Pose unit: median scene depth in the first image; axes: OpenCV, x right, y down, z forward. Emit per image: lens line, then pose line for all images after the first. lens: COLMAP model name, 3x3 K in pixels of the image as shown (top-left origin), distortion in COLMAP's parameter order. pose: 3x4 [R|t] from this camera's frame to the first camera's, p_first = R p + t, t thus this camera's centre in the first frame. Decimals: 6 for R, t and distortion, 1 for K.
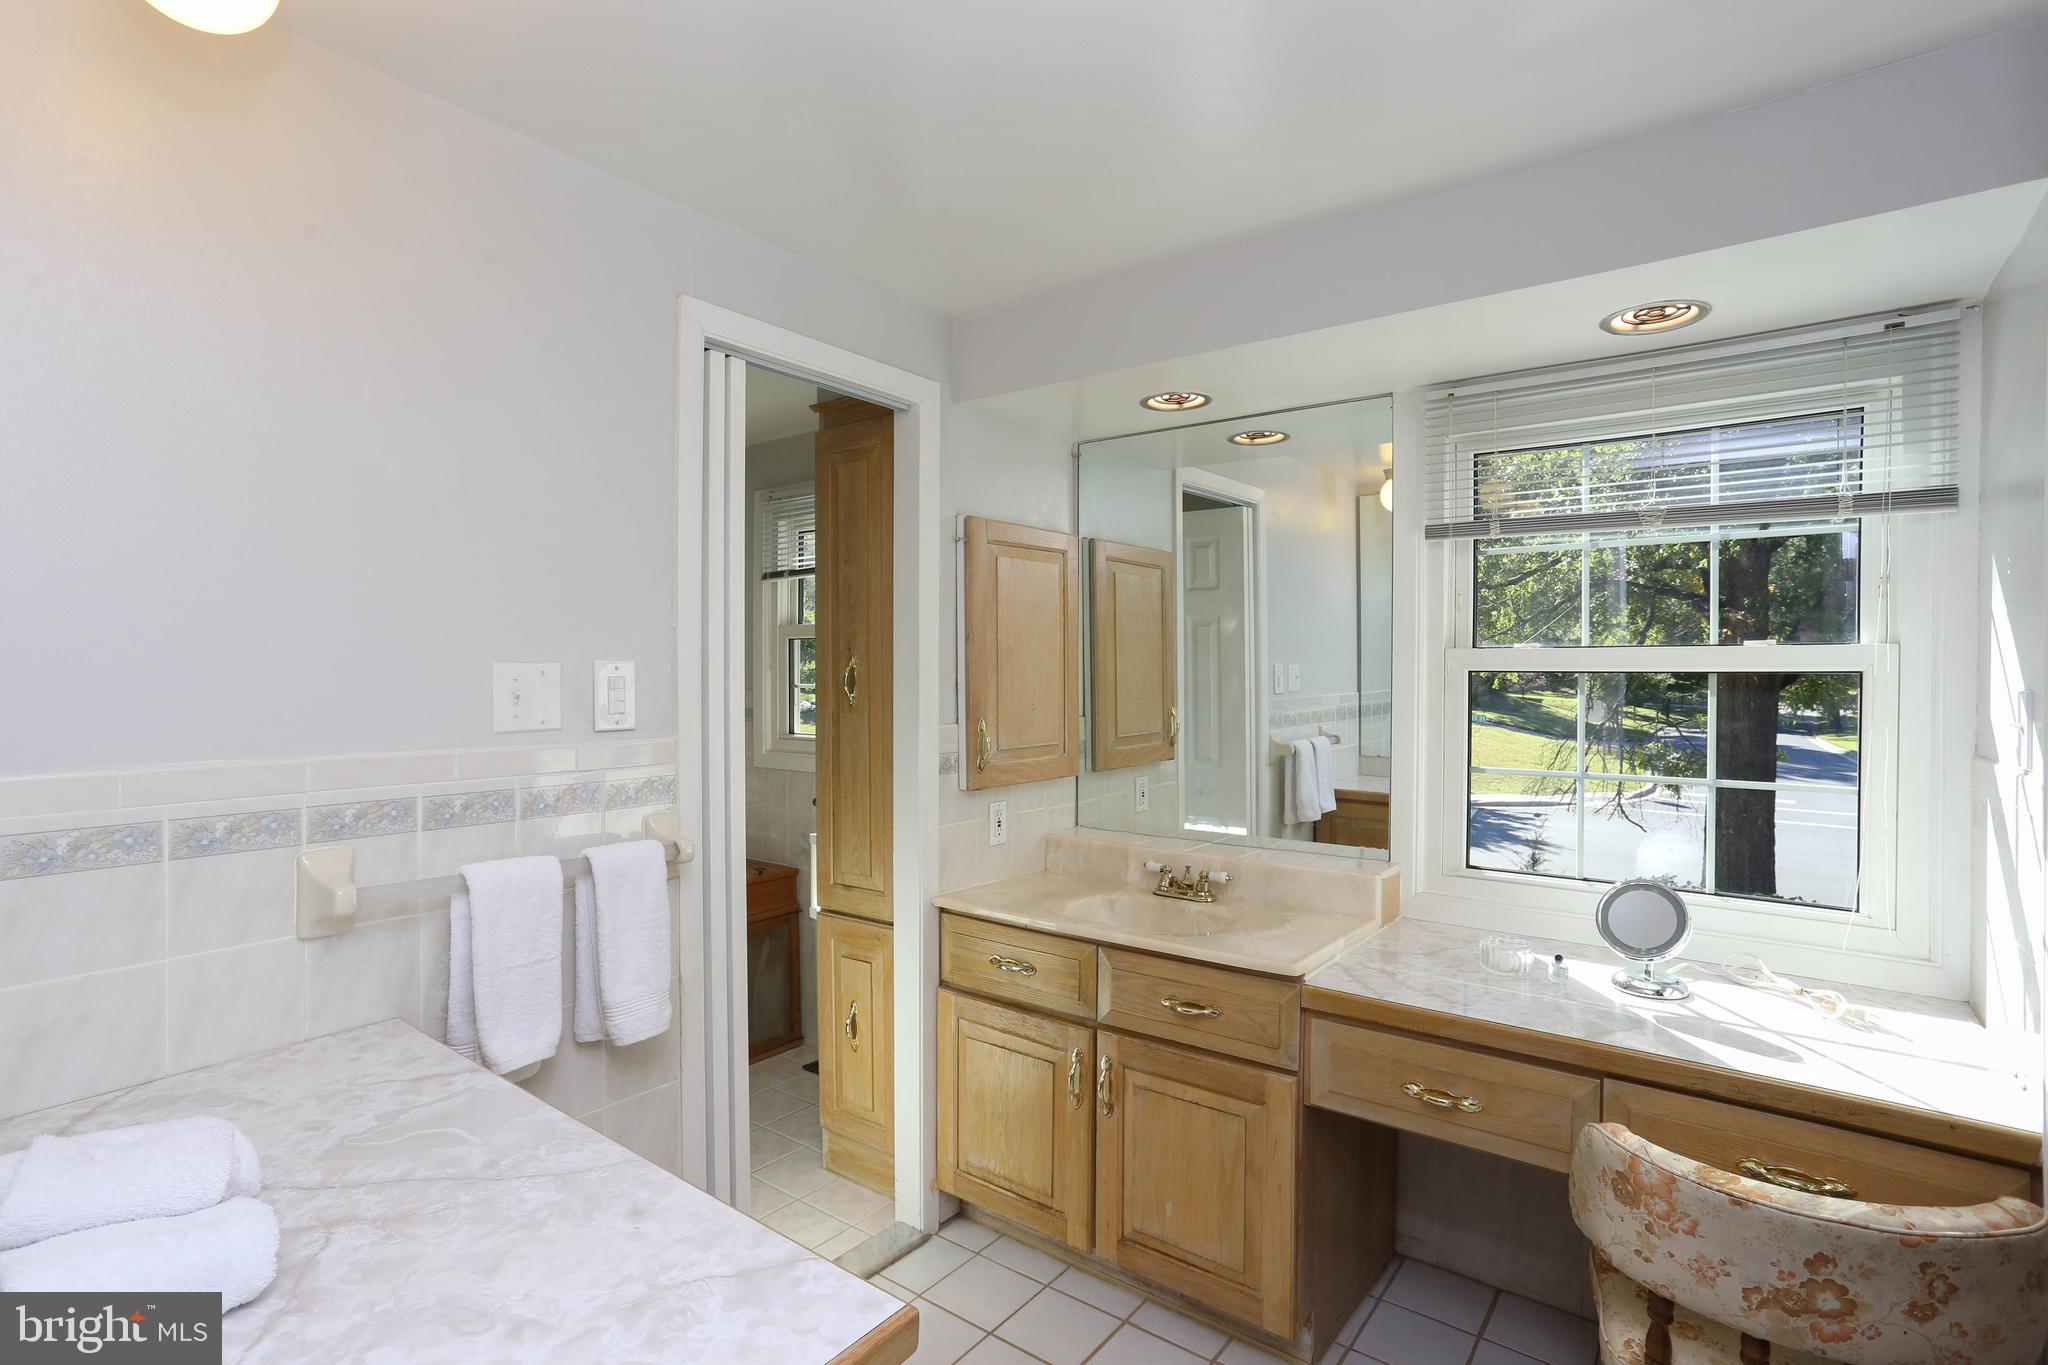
lens RADIAL K [[1039.7, 0, 1004.4], [0, 1039.7, 686.5], [0, 0, 1]] dist [-0.028703, 0.012642]
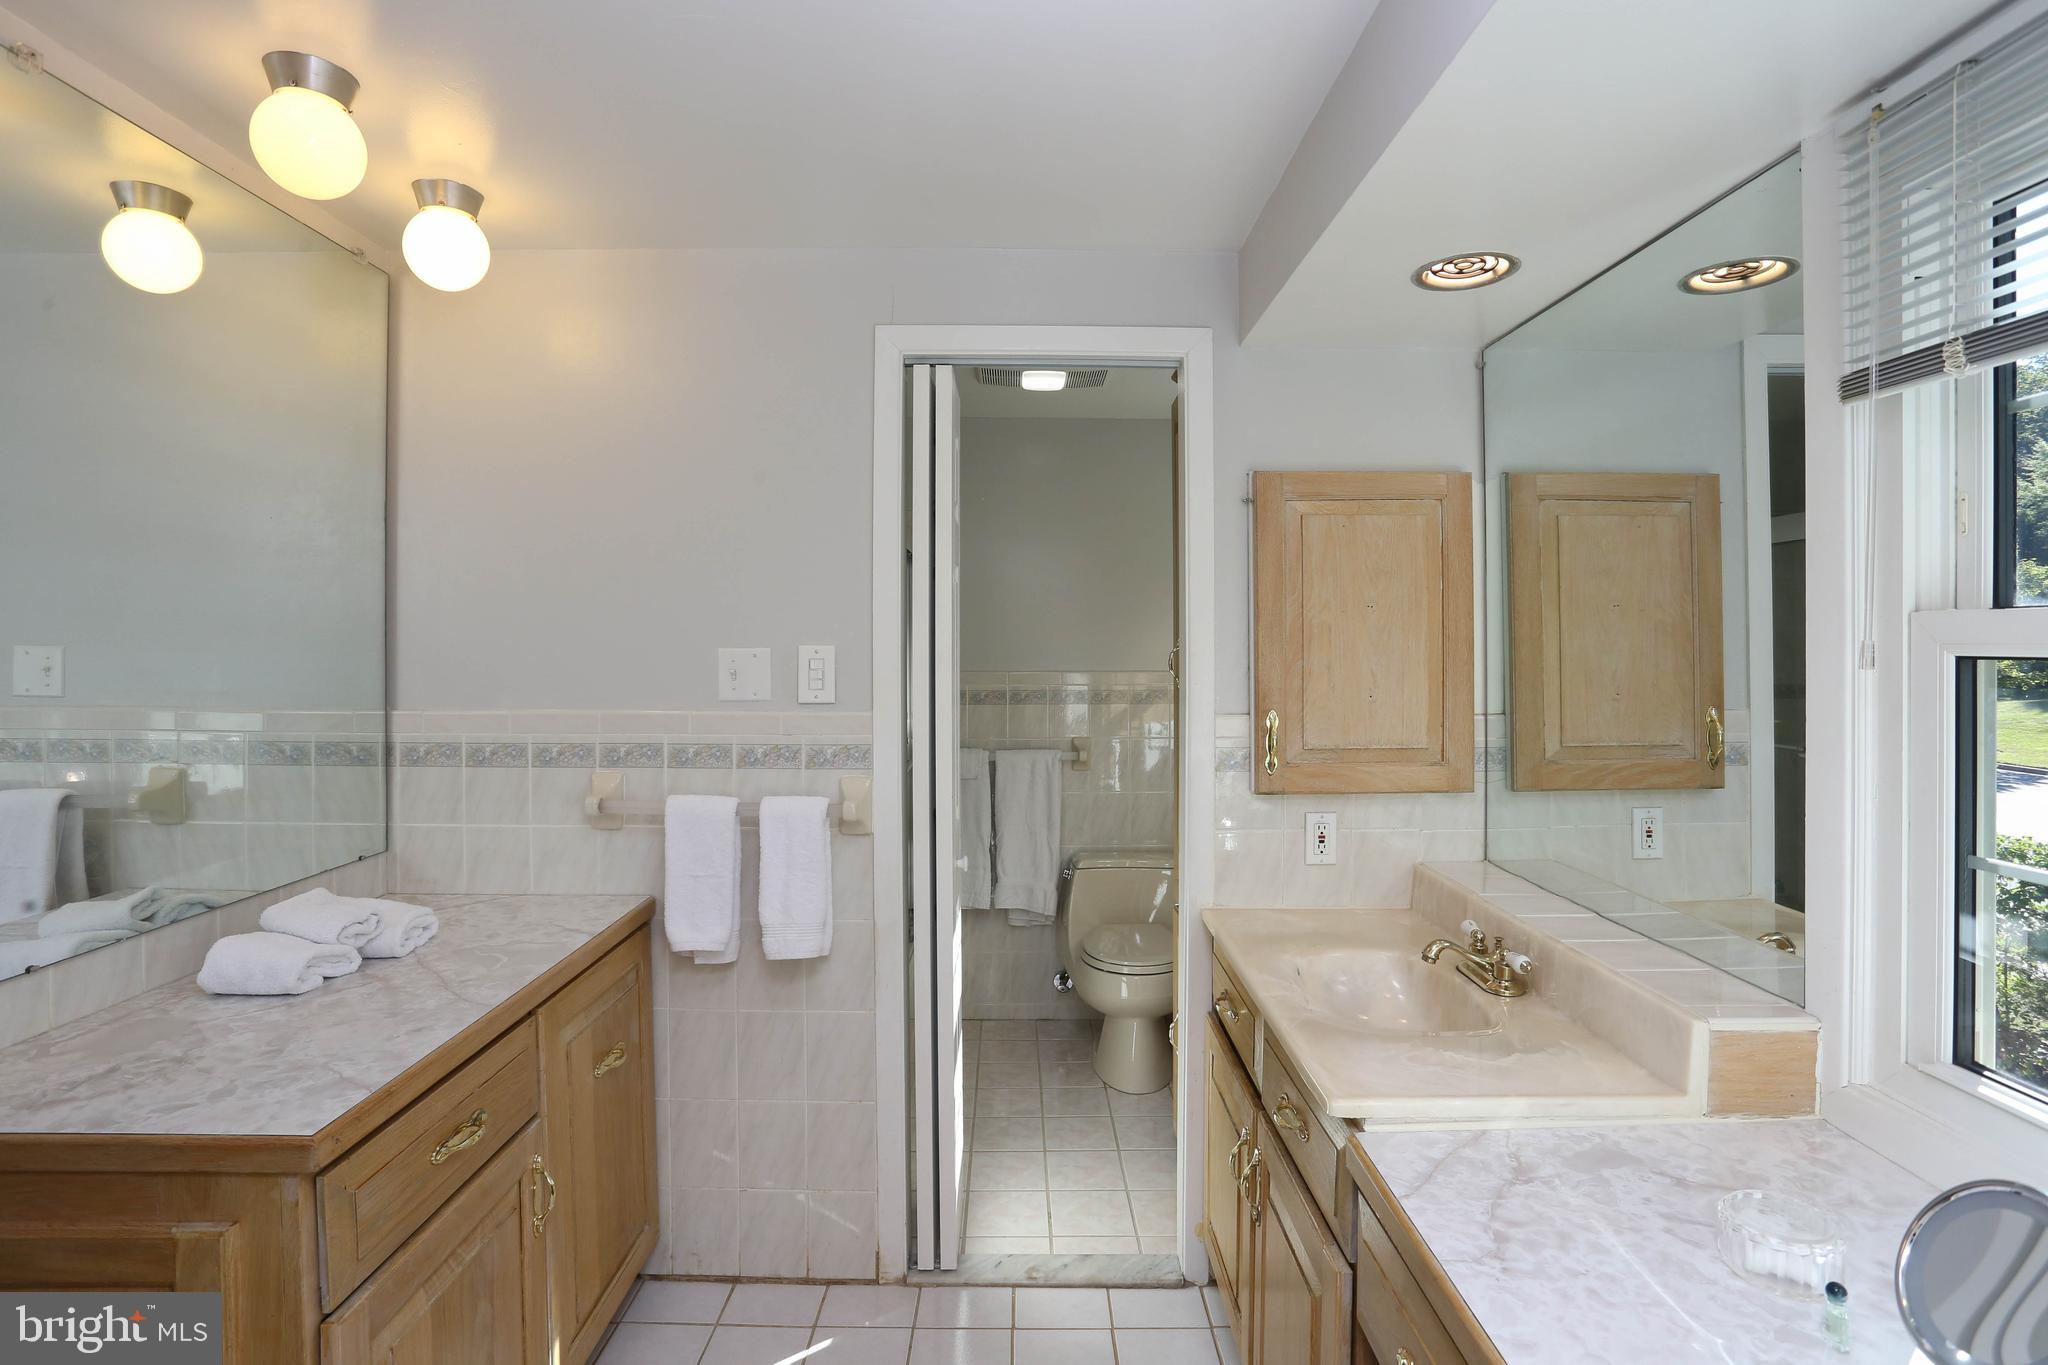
lens RADIAL K [[1039.7, 0, 1006.4], [0, 1039.7, 661.1], [0, 0, 1]] dist [-0.028703, 0.012642]
pose [[0.582790, 0.012574, -0.812526, 0.713730], [-0.008240, 0.999920, 0.009564, -0.019644], [0.812581, 0.001122, 0.582847, 0.447274]]
